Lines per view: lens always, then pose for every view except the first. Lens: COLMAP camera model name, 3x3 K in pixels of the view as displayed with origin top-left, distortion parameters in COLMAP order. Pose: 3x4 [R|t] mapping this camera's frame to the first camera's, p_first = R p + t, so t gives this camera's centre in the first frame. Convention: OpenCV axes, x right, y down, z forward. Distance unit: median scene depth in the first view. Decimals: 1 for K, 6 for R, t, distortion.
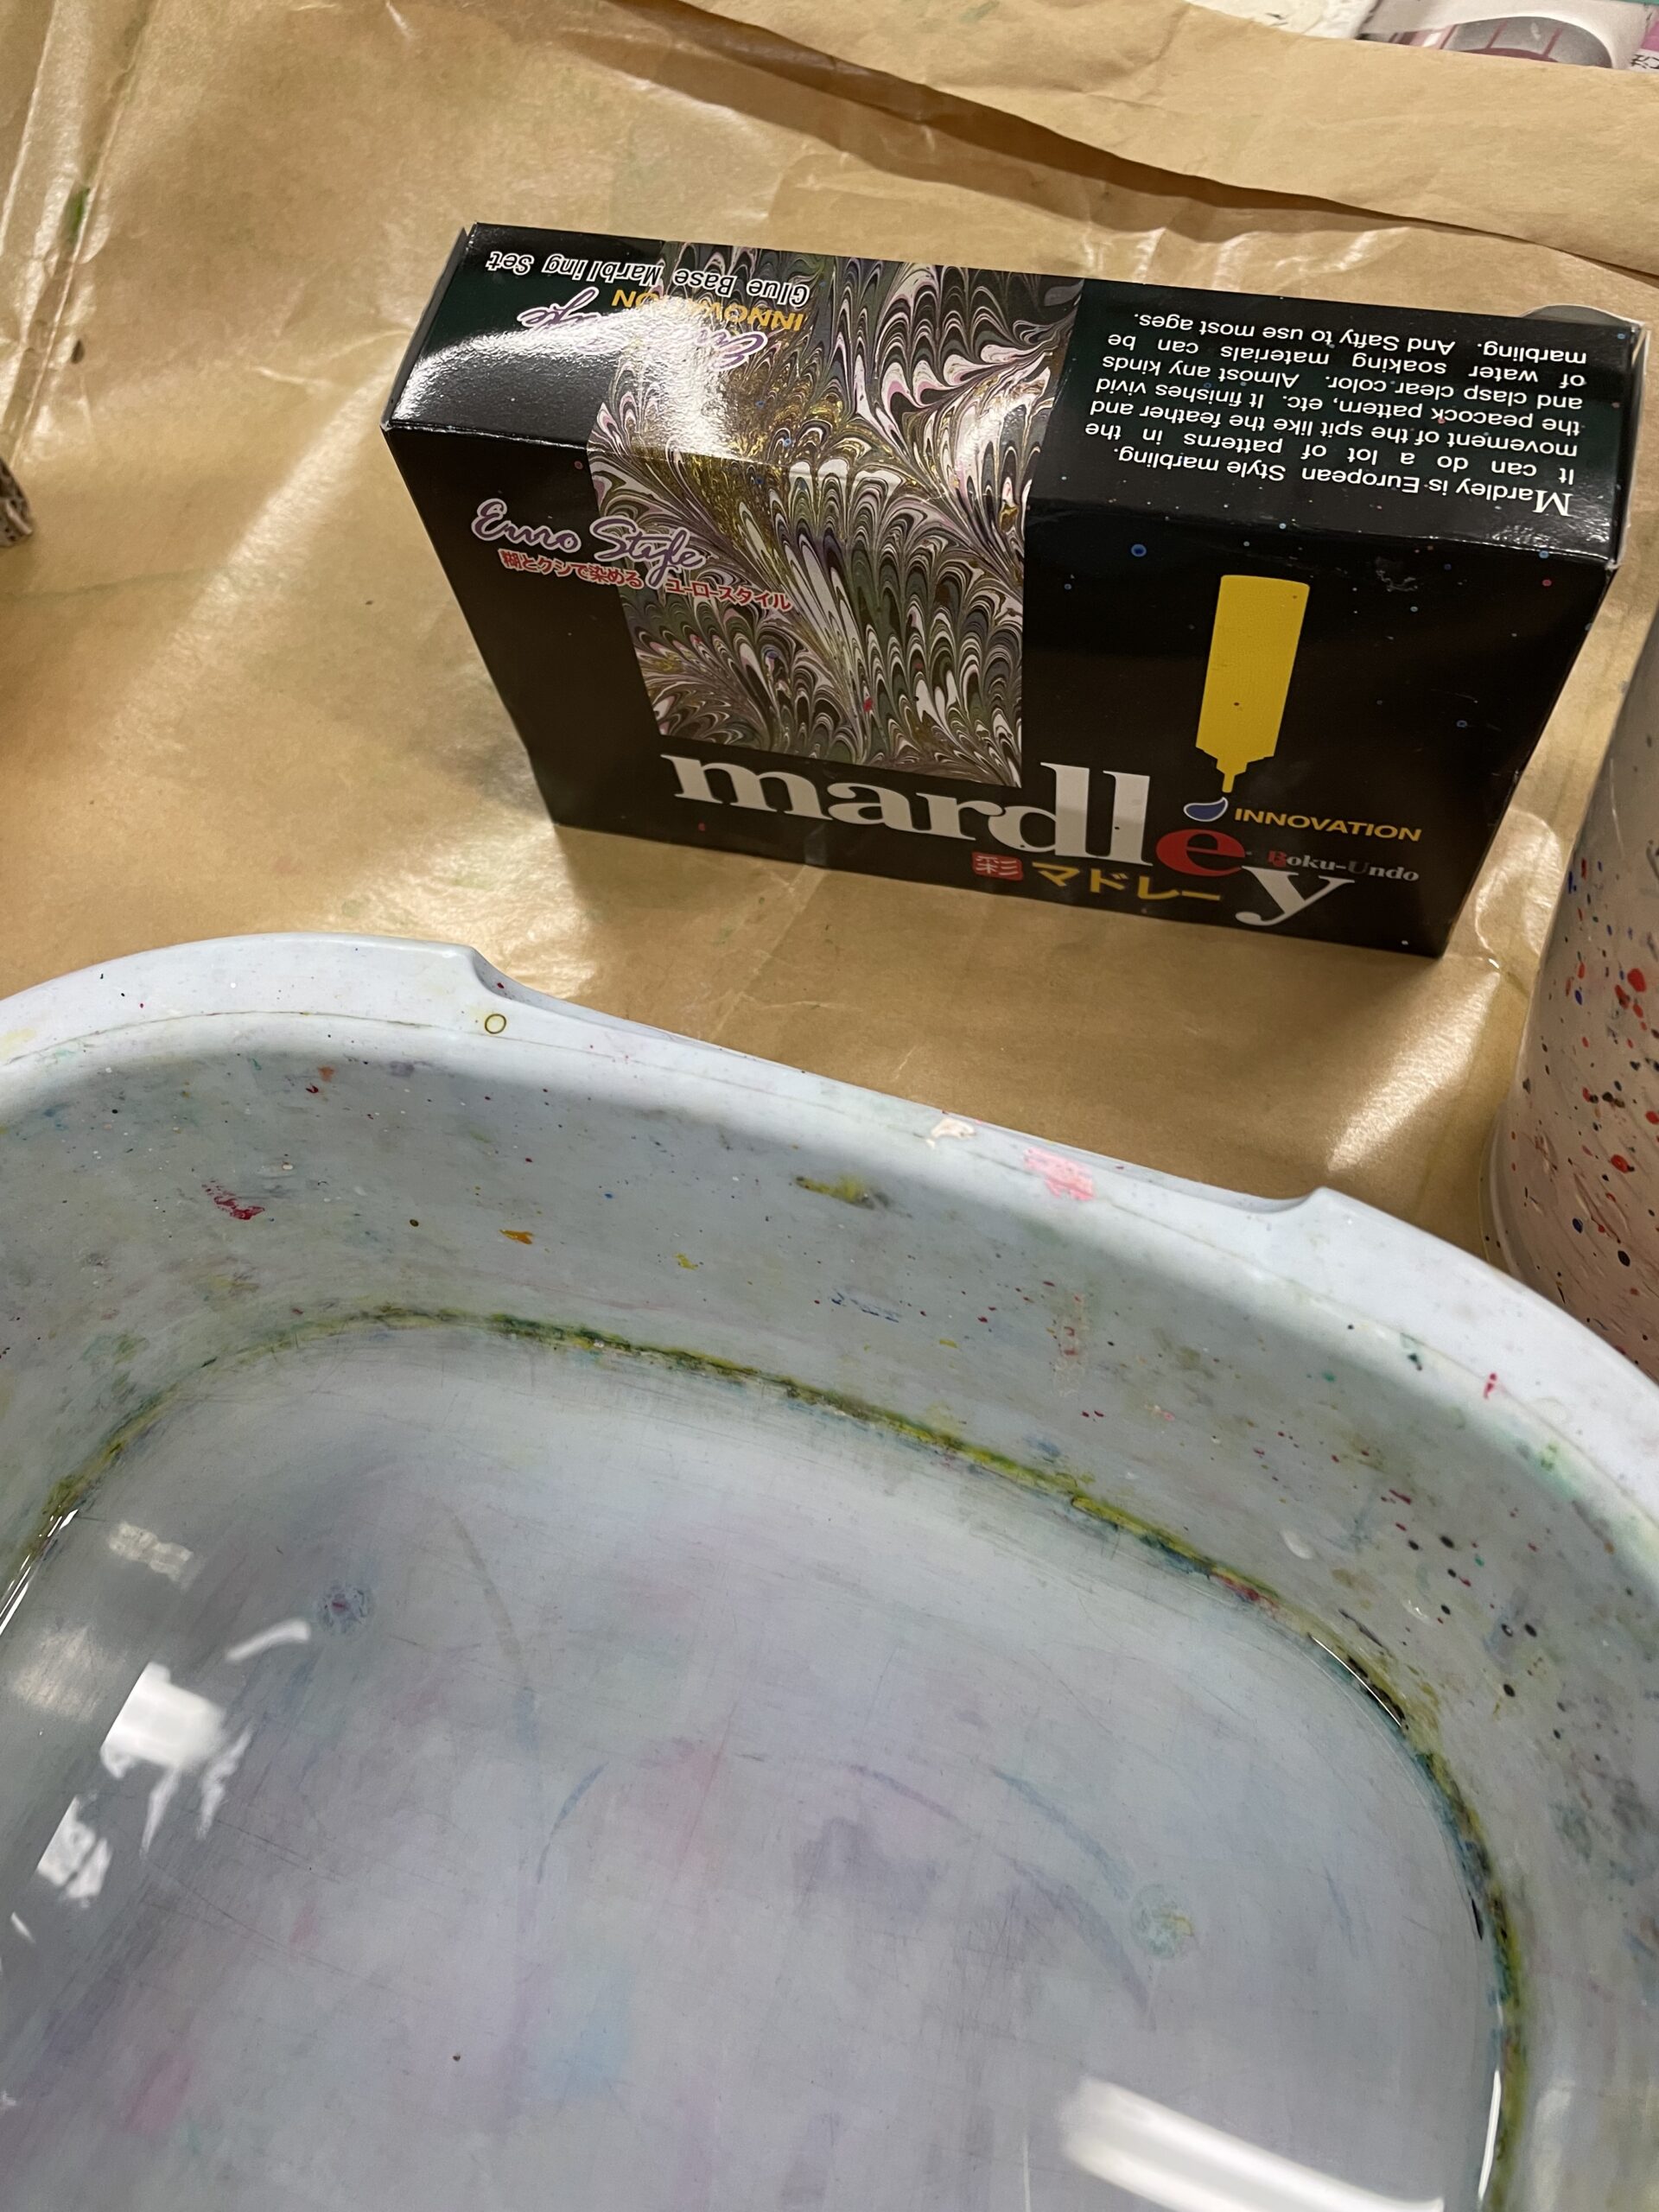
lens RADIAL K [[1672.1, 0, 822.4], [0, 1672.1, 1106.8], [0, 0, 1]] dist [0.008006, -0.000685]
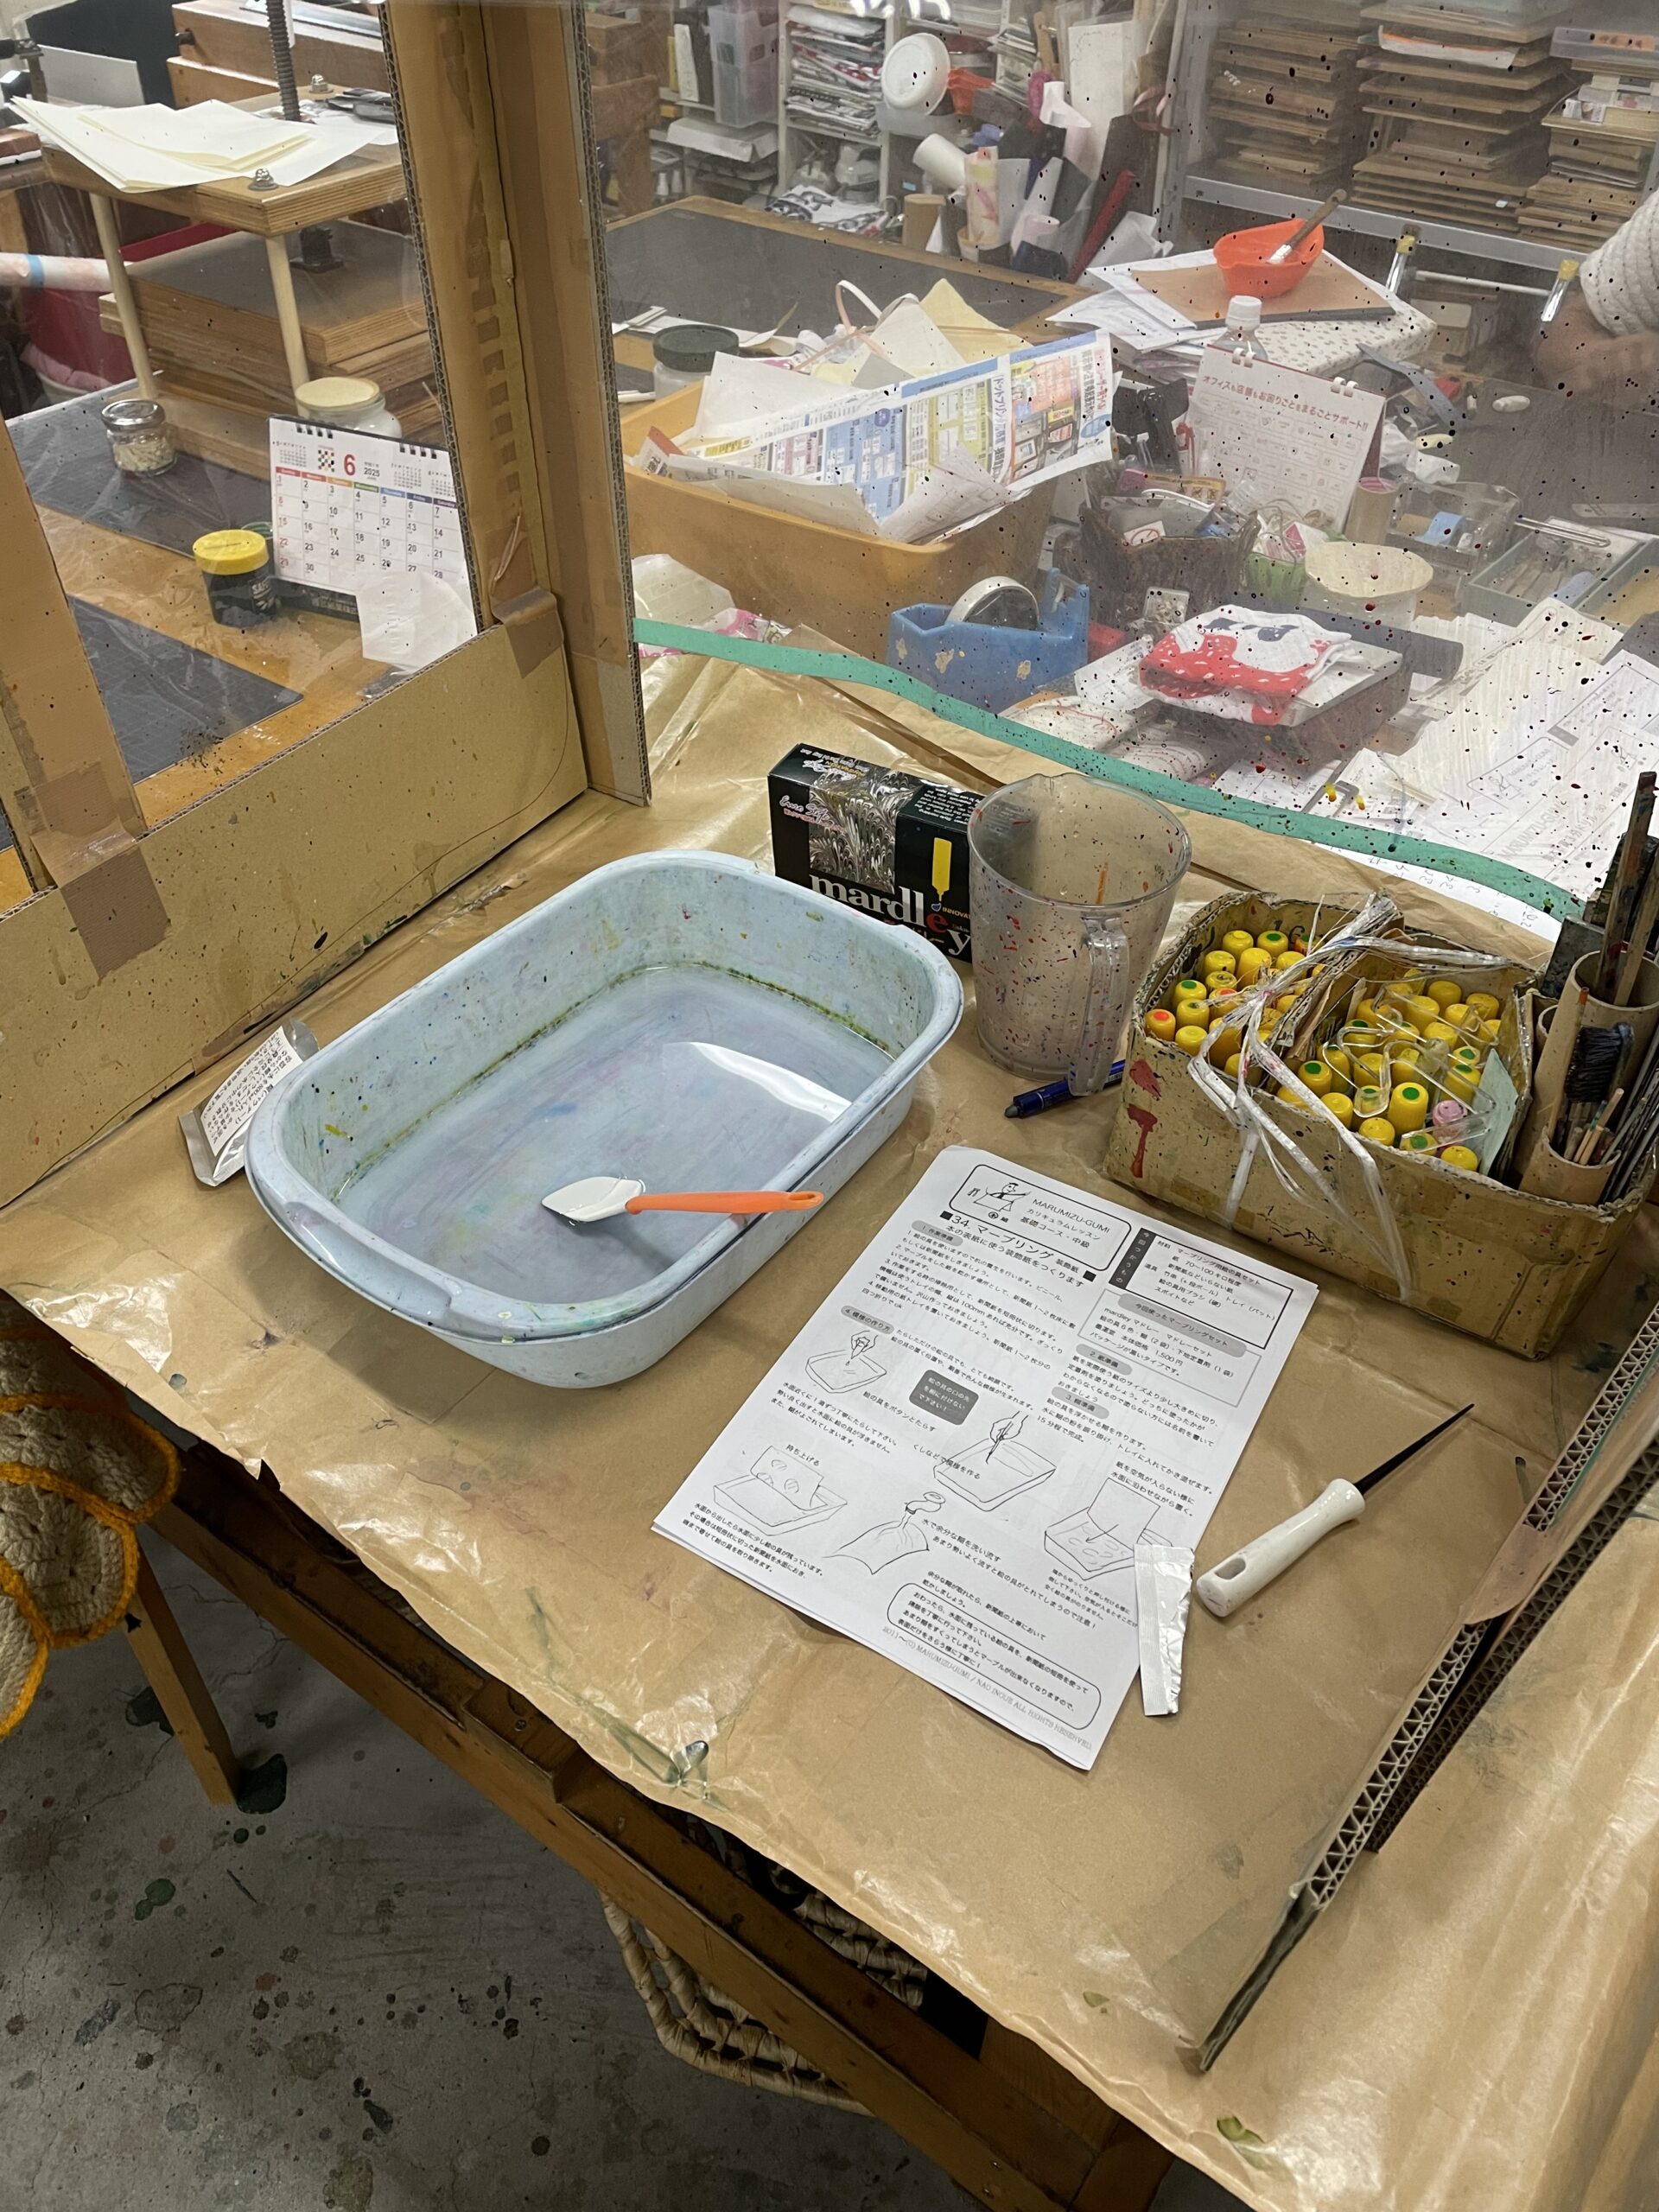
lens RADIAL K [[1672.1, 0, 831.8], [0, 1672.1, 1106.5], [0, 0, 1]] dist [0.008006, -0.000685]
pose [[0.959754, 0.240741, -0.144625, 0.703259], [-0.275958, 0.904027, -0.326470, 1.668682], [0.052150, 0.353241, 0.934078, -2.631534]]
